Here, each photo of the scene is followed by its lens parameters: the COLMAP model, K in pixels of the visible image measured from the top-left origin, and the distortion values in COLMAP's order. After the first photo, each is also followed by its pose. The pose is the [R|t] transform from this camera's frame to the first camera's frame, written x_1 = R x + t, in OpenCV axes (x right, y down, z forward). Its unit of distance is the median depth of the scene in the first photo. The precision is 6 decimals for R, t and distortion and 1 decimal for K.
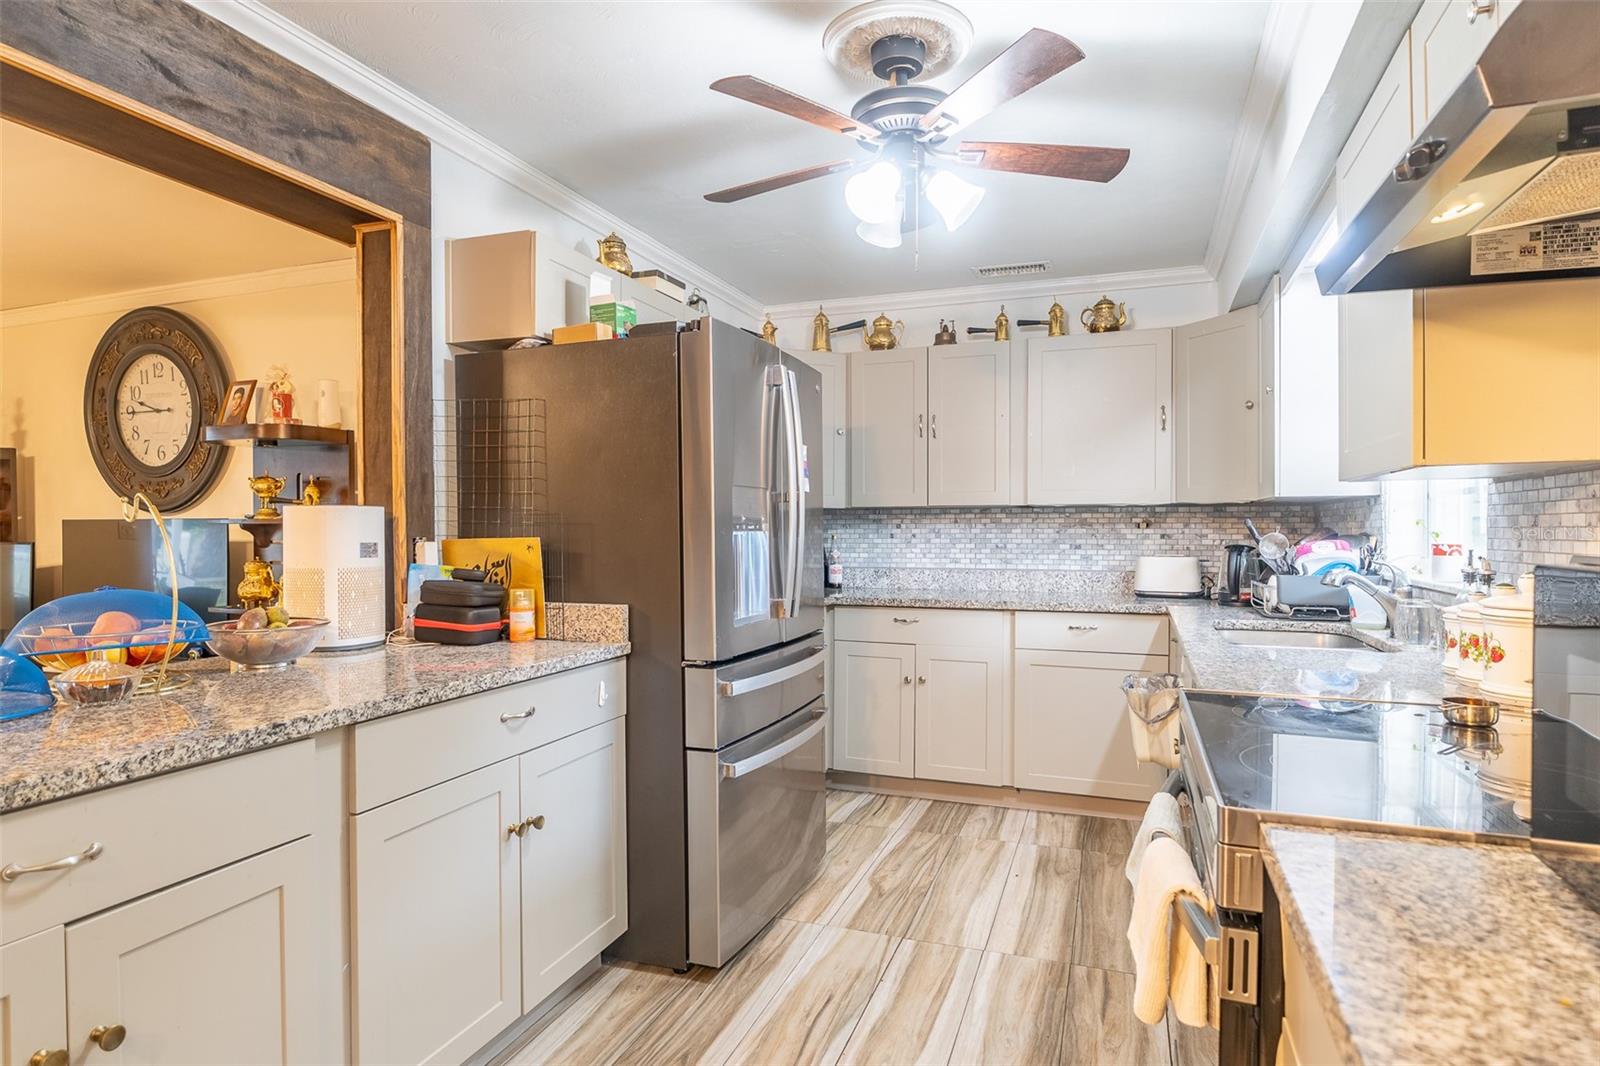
lens RADIAL K [[889.7, 0, 800.0], [0, 889.7, 537.8], [0, 0, 1]] dist [-0.004635, -0.002451]
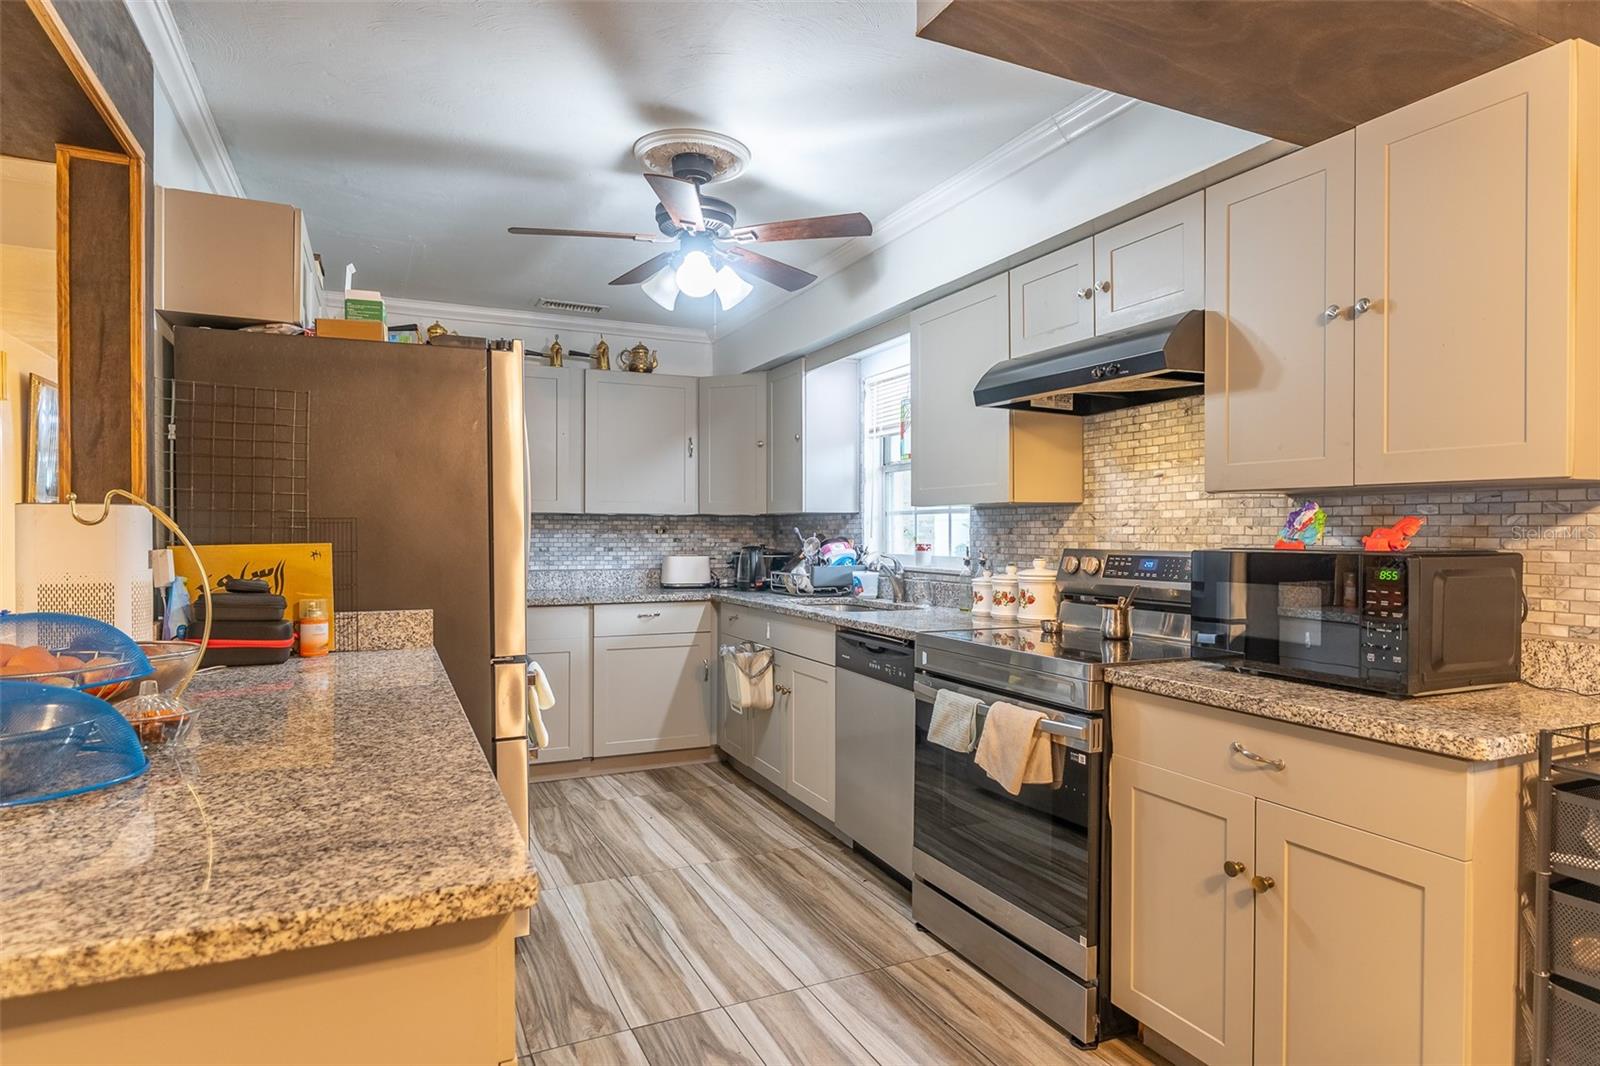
lens RADIAL K [[889.7, 0, 797.7], [0, 889.7, 536.9], [0, 0, 1]] dist [-0.004635, -0.002451]
pose [[0.700073, -0.000456, 0.714071, -0.518860], [0.004491, 0.999983, -0.003765, -0.000987], [-0.714057, 0.005842, 0.700063, -0.003288]]
